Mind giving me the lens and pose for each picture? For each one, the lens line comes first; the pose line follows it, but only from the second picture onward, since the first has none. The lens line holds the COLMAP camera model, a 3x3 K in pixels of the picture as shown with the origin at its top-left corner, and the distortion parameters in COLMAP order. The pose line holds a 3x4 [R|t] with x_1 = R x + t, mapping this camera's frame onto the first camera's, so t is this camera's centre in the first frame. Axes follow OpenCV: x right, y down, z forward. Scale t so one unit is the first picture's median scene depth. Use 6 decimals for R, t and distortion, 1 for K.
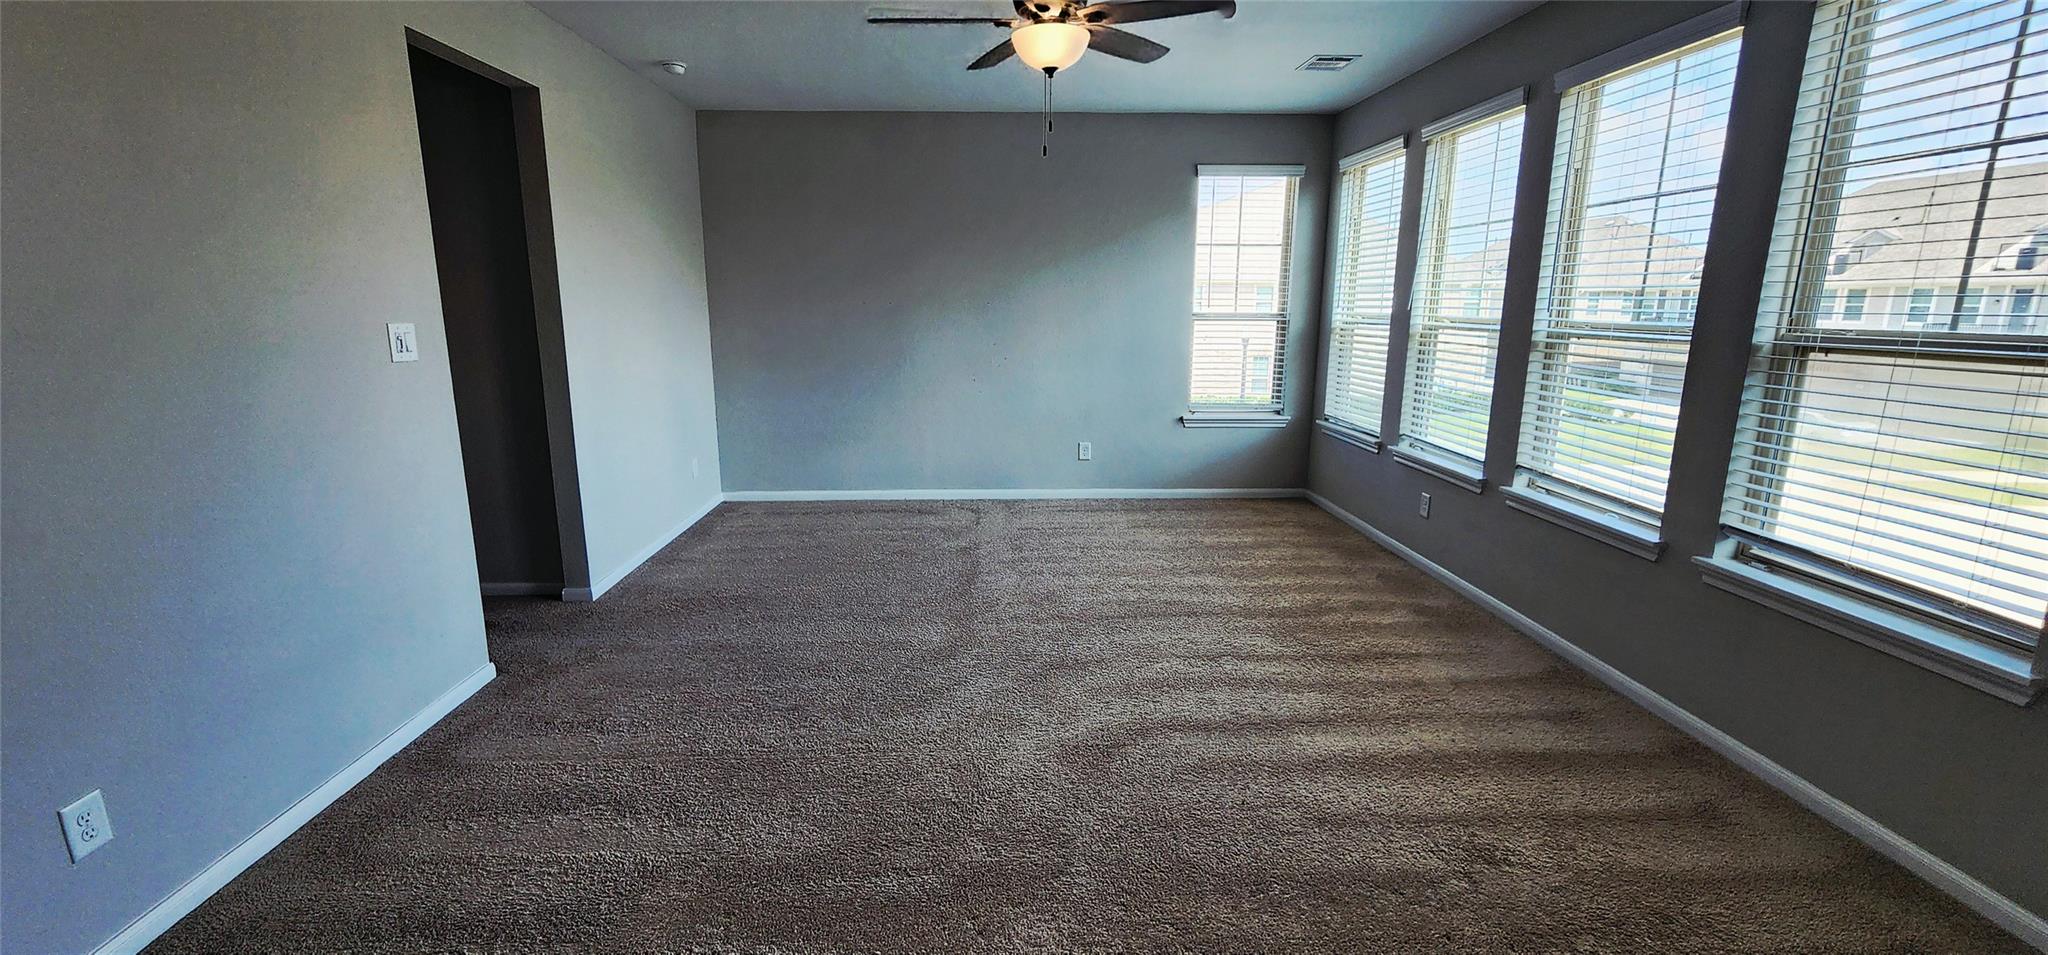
lens RADIAL K [[843.5, 0, 1021.7], [0, 843.5, 482.6], [0, 0, 1]] dist [0.000973, -0.000368]
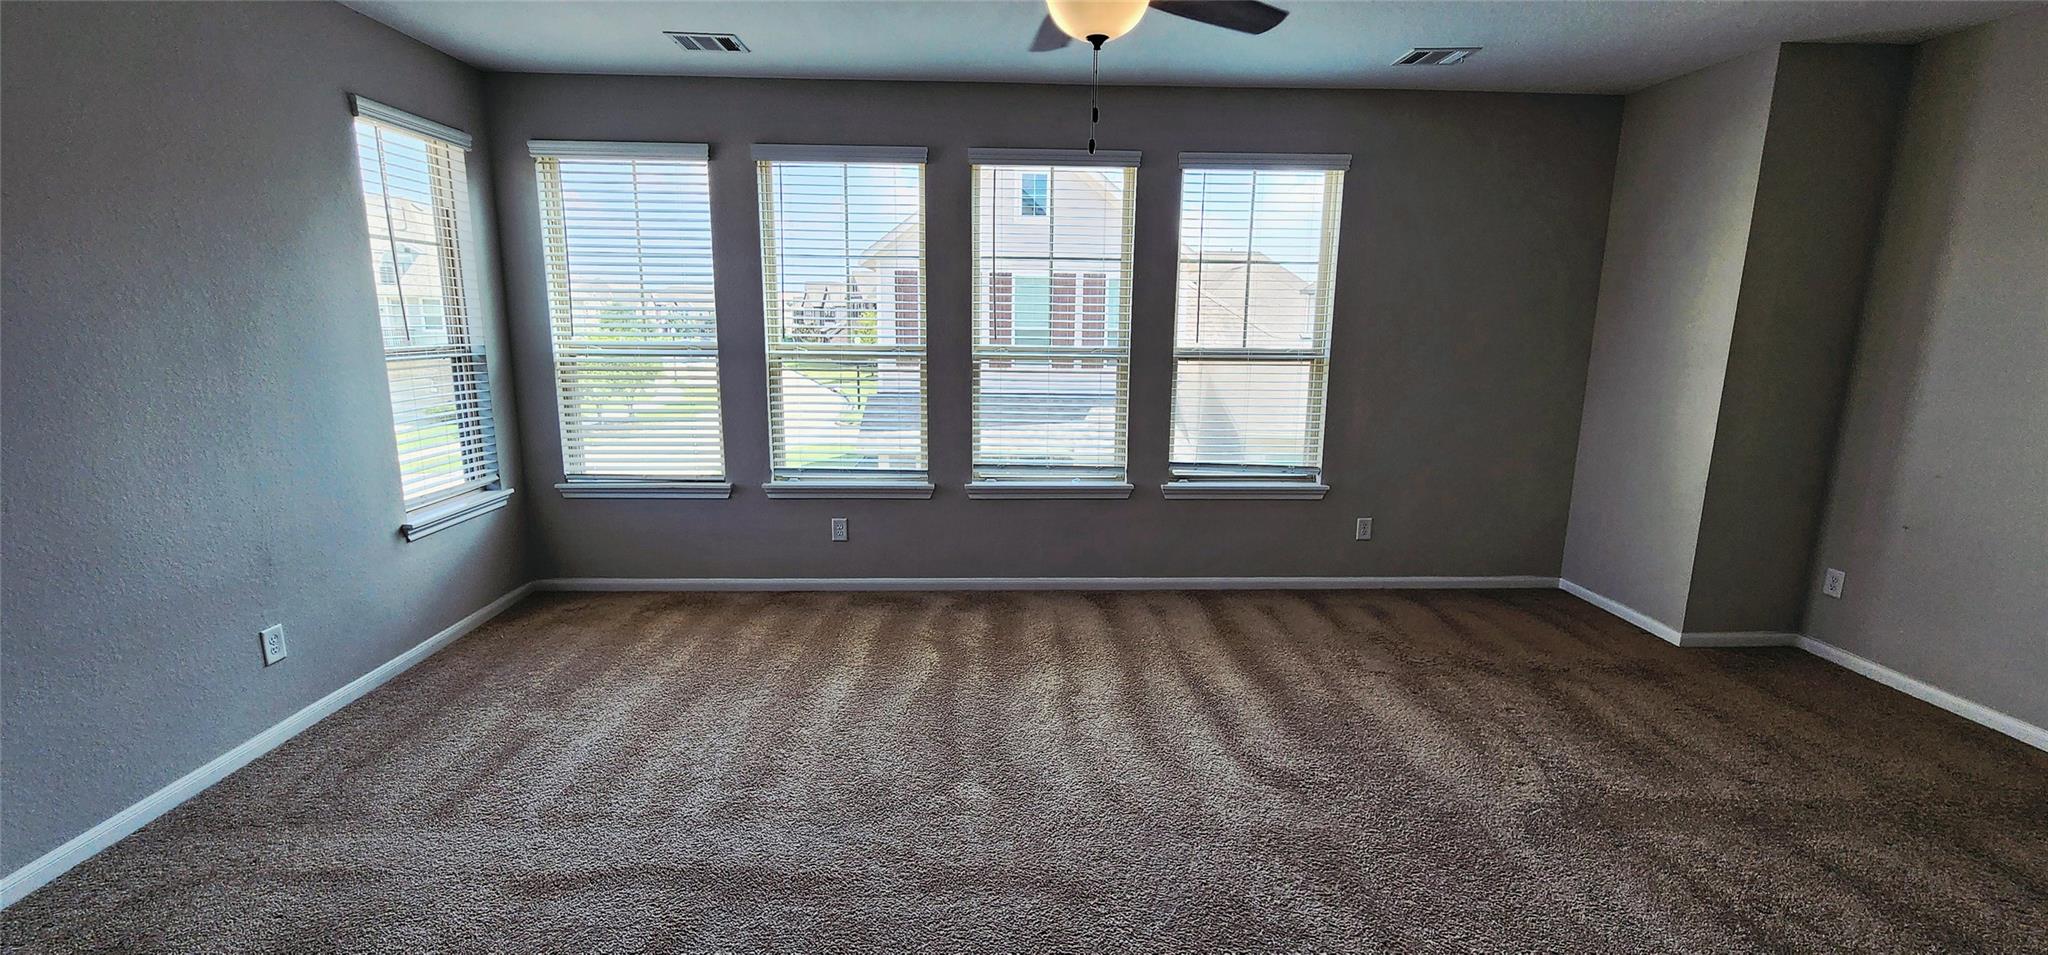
lens RADIAL K [[843.5, 0, 1021.7], [0, 843.5, 482.6], [0, 0, 1]] dist [0.000973, -0.000368]
pose [[-0.005965, -0.193205, 0.981140, -0.638105], [0.198763, 0.961351, 0.190517, -0.222506], [-0.980029, 0.196151, 0.032668, 0.929953]]
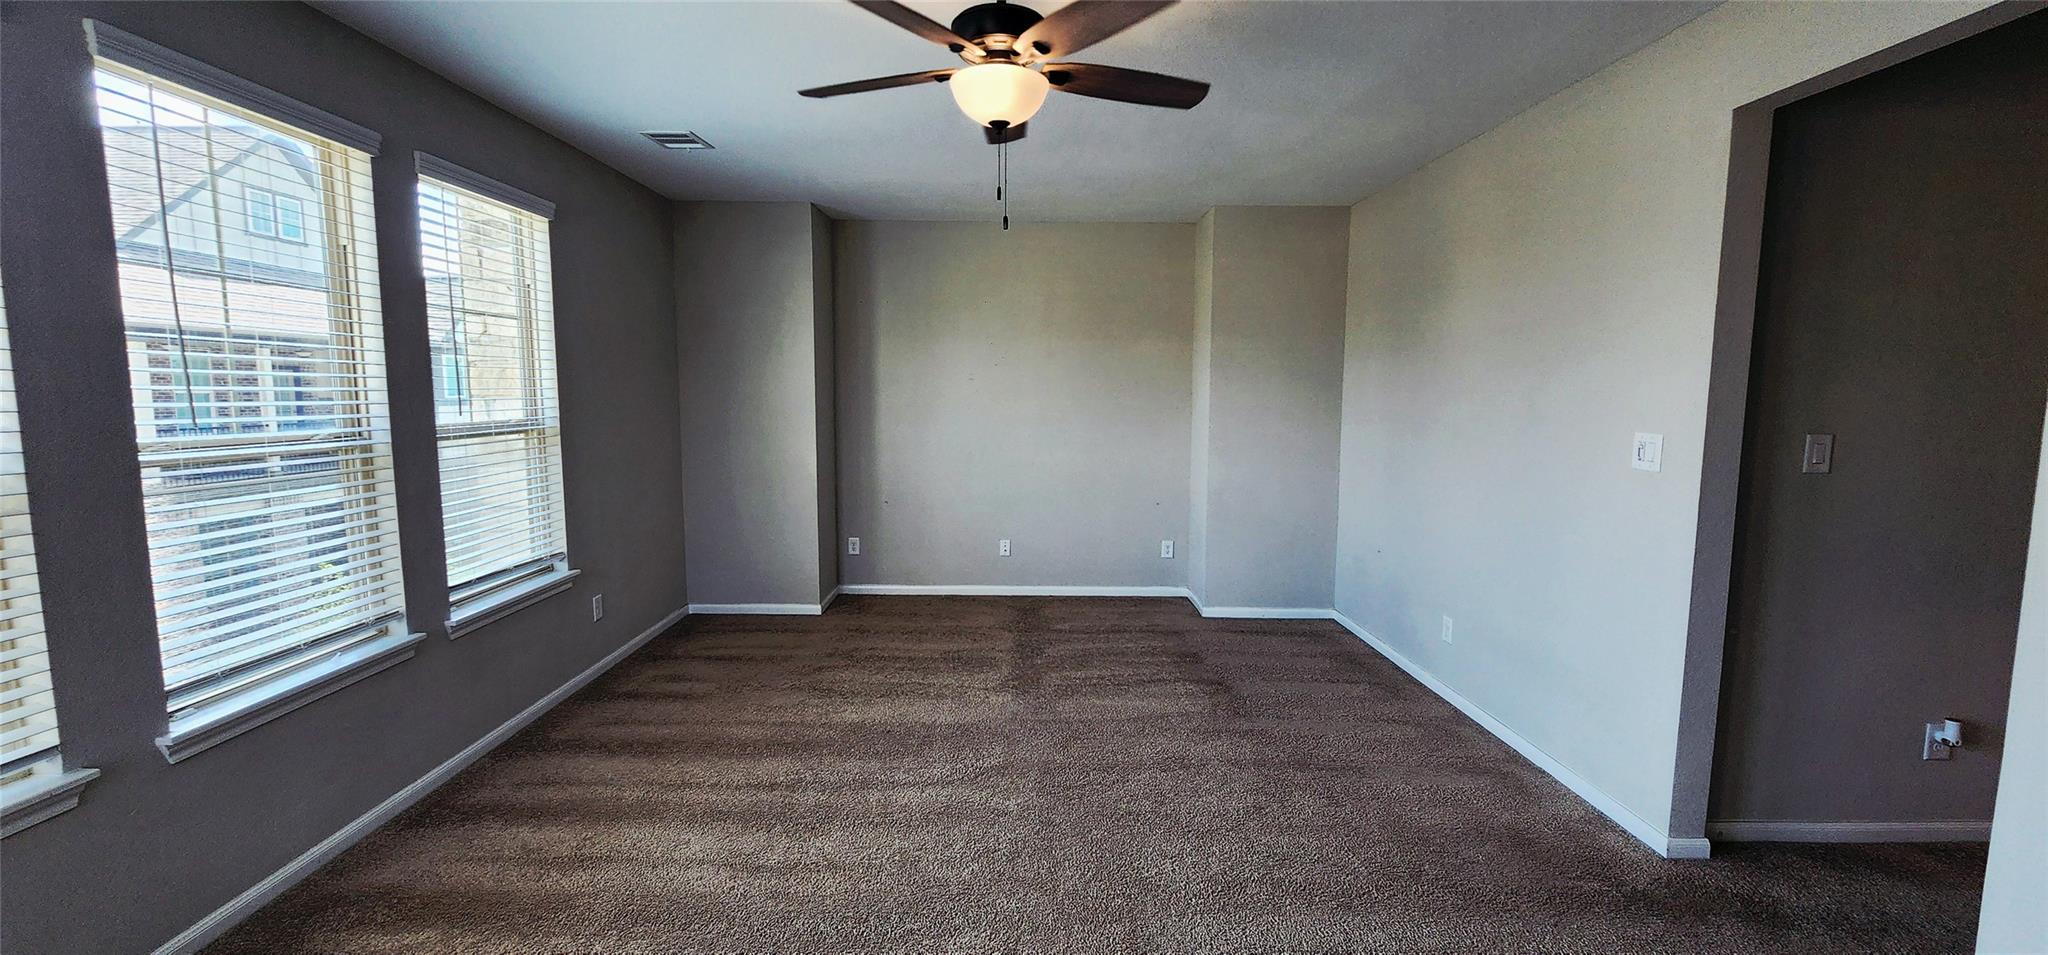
lens RADIAL K [[843.5, 0, 1021.7], [0, 843.5, 482.6], [0, 0, 1]] dist [0.000973, -0.000368]
pose [[-0.999458, -0.007121, 0.032145, -0.014201], [0.003441, 0.948398, 0.317065, -0.350350], [-0.032744, 0.317003, -0.947859, 1.537643]]
